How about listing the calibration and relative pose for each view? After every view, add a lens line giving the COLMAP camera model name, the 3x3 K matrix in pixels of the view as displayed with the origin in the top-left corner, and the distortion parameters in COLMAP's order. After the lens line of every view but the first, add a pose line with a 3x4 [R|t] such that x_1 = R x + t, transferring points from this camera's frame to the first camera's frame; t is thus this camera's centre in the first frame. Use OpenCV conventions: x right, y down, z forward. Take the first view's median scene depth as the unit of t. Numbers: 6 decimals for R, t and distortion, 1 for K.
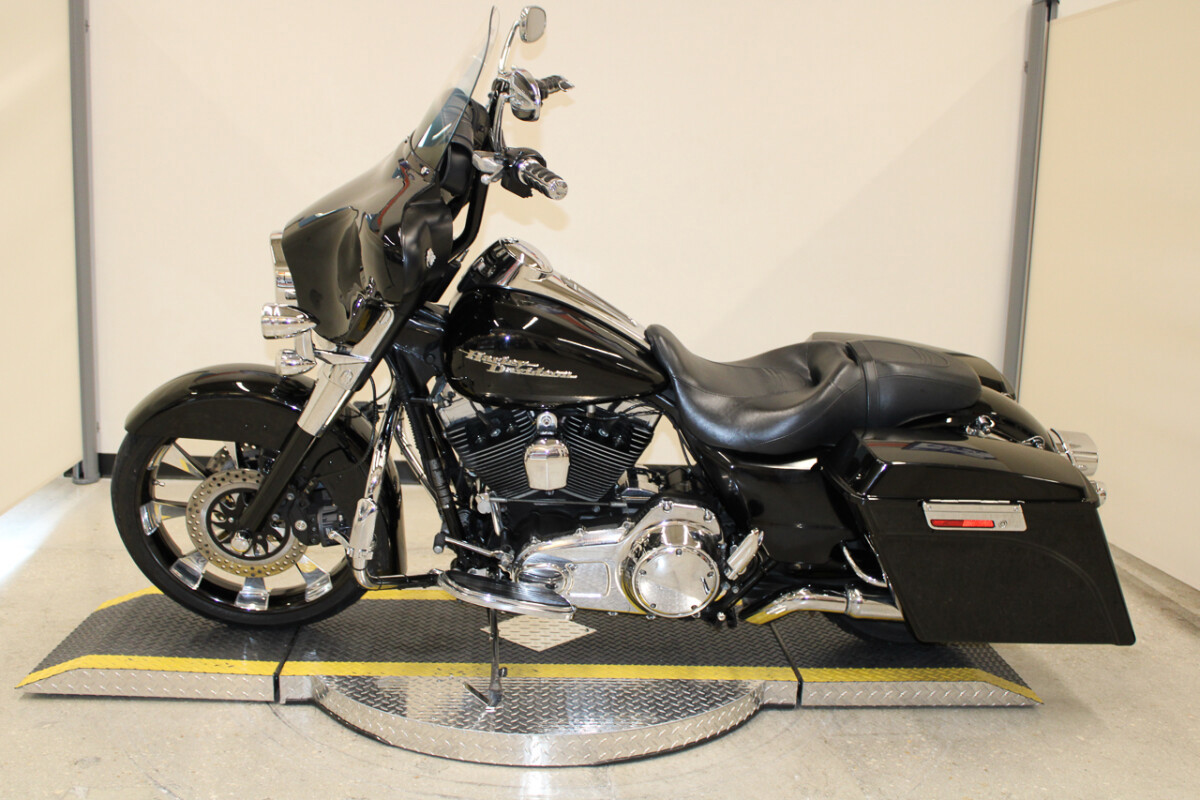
lens RADIAL K [[1292.7, 0, 604.6], [0, 1292.7, 399.7], [0, 0, 1]] dist [-0.117074, 0.146640]
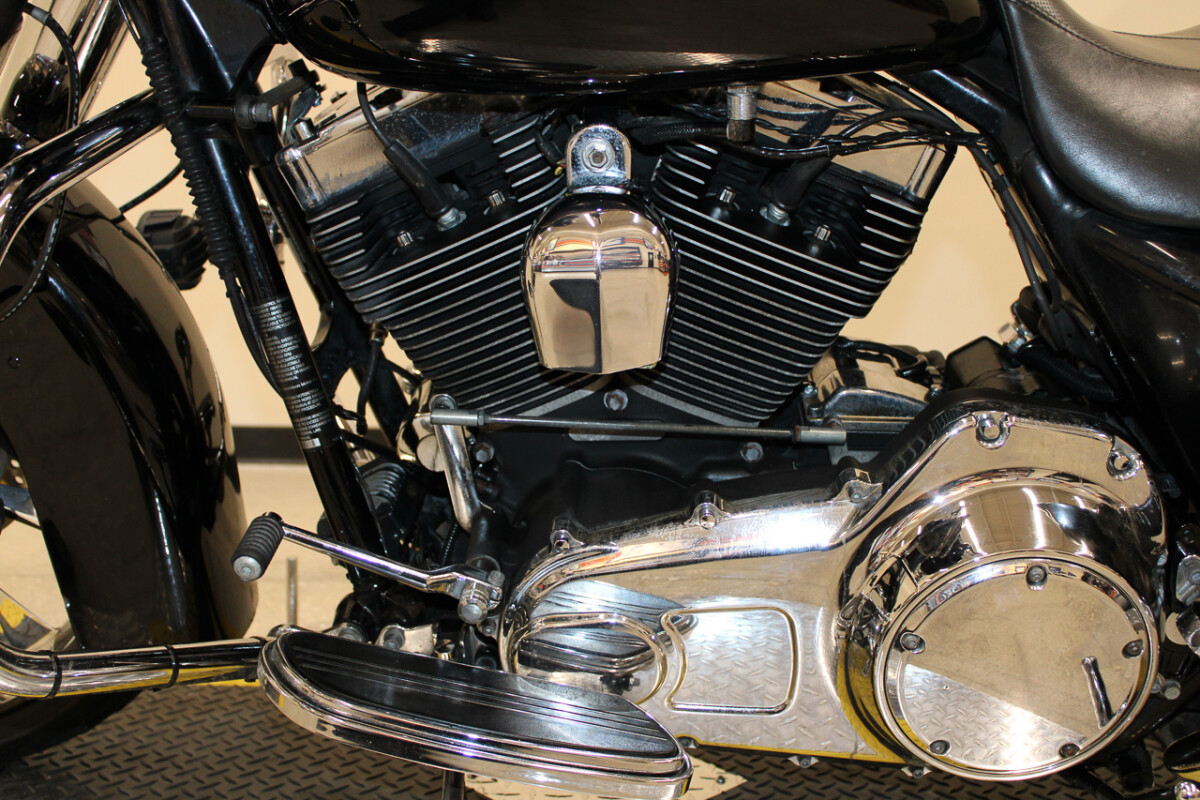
lens RADIAL K [[1292.7, 0, 604.6], [0, 1292.7, 399.7], [0, 0, 1]] dist [-0.117074, 0.146640]
pose [[0.996820, -0.007040, -0.079371, -0.018477], [0.005325, 0.999748, -0.021803, 0.079832], [0.079504, 0.021311, 0.996607, 0.670784]]
